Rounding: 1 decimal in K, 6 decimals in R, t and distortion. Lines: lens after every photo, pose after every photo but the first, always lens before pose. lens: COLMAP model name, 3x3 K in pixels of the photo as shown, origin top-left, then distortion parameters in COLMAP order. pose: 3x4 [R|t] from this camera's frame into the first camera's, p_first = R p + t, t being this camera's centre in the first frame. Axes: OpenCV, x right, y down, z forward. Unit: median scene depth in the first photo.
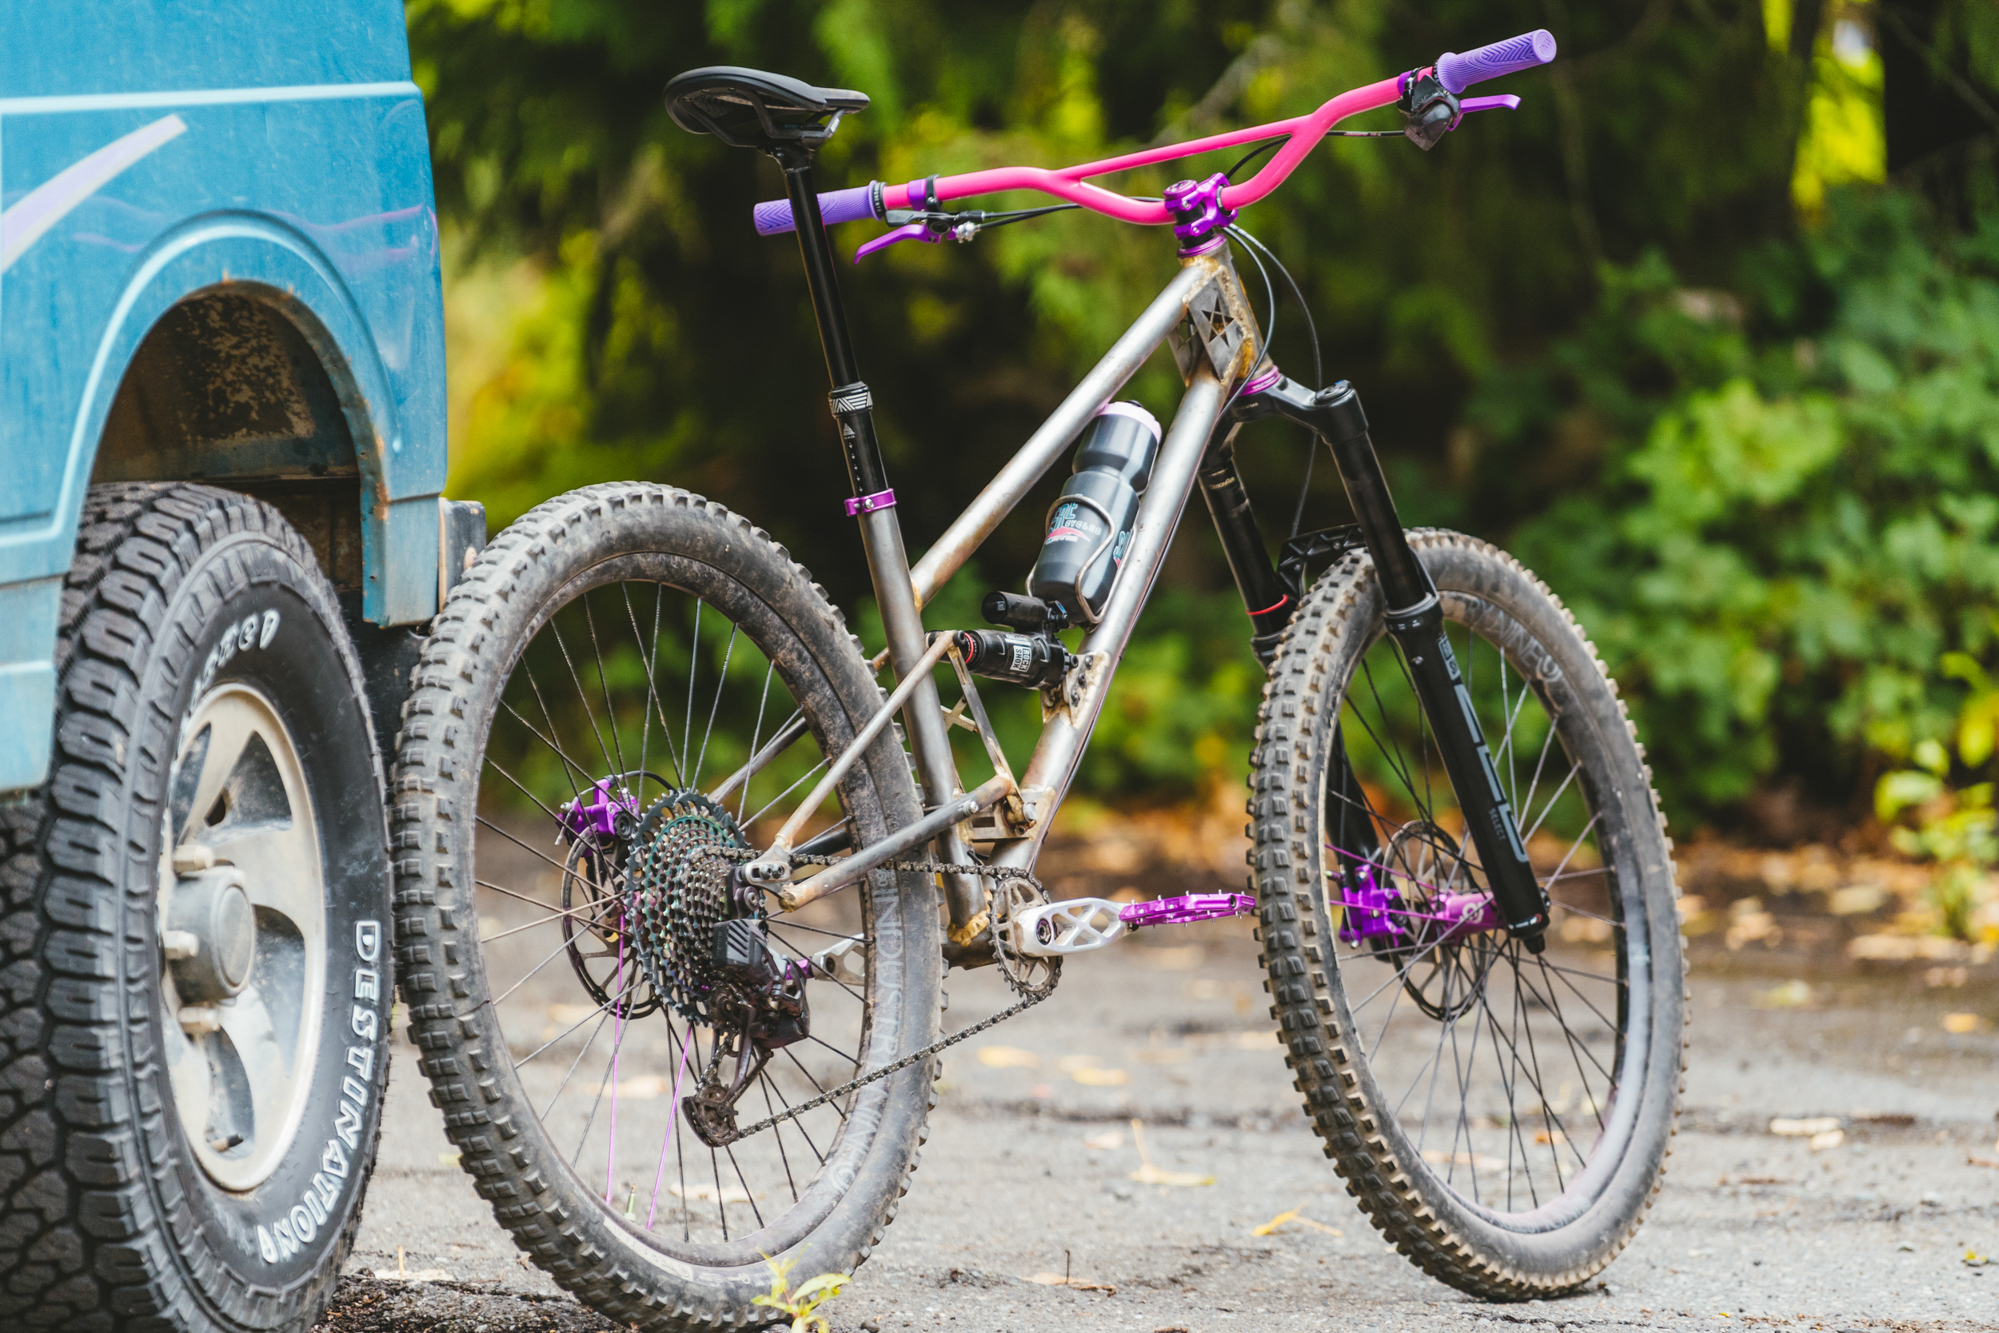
lens RADIAL K [[11473.0, 0, 999.5], [0, 11473.0, 666.5], [0, 0, 1]] dist [0.103259, -2.747762]
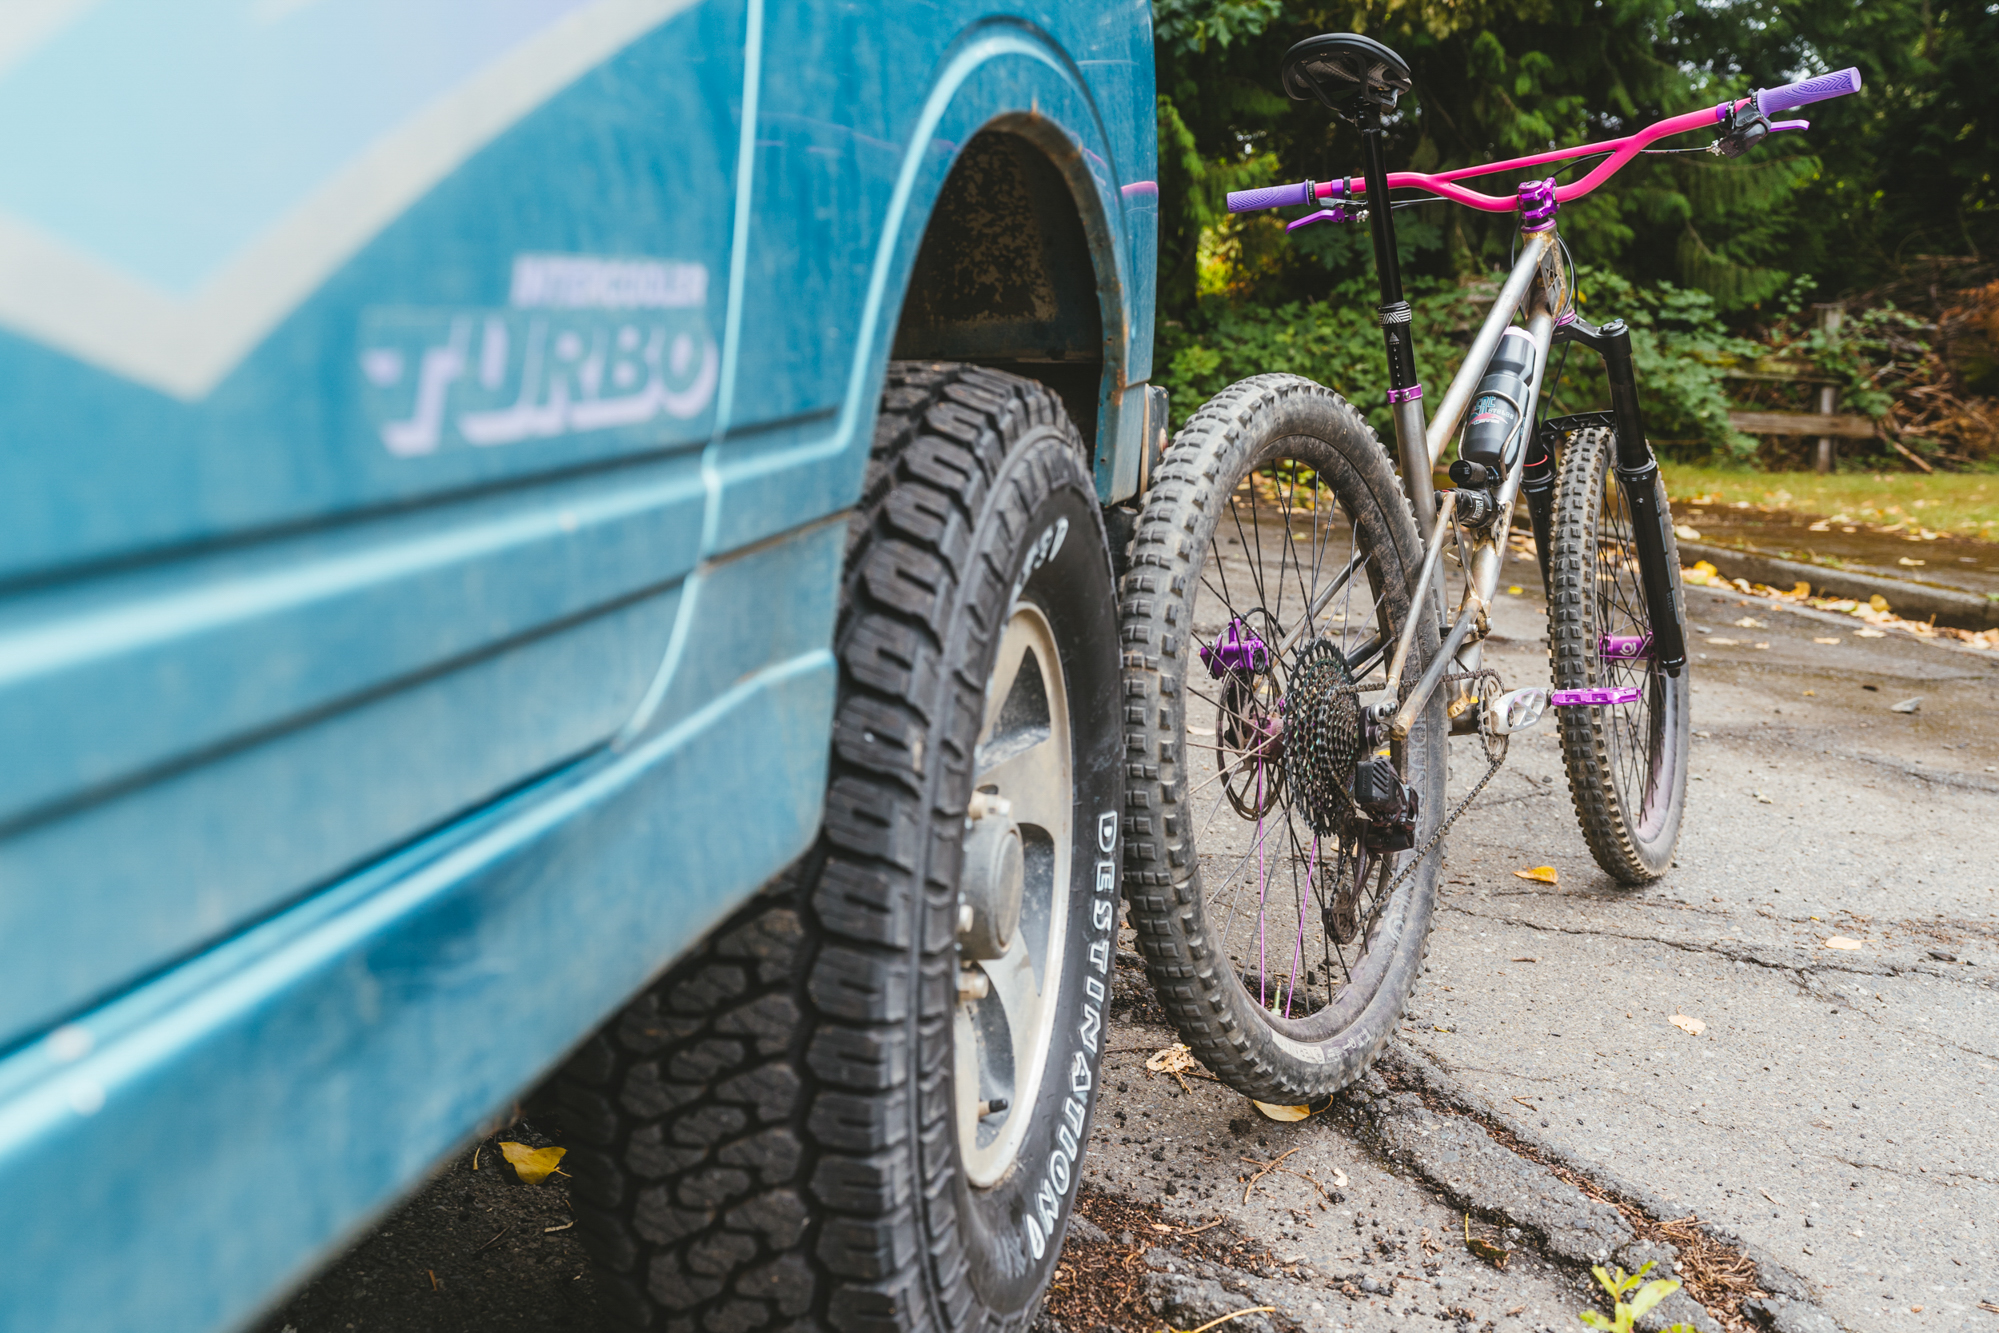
lens RADIAL K [[2014.3, 0, 999.5], [0, 2014.3, 666.5], [0, 0, 1]] dist [0.003272, -0.013114]
pose [[0.998536, 0.028184, 0.046178, -0.072254], [-0.034101, 0.990554, 0.132819, -0.013257], [-0.041998, -0.134199, 0.990064, 0.820622]]
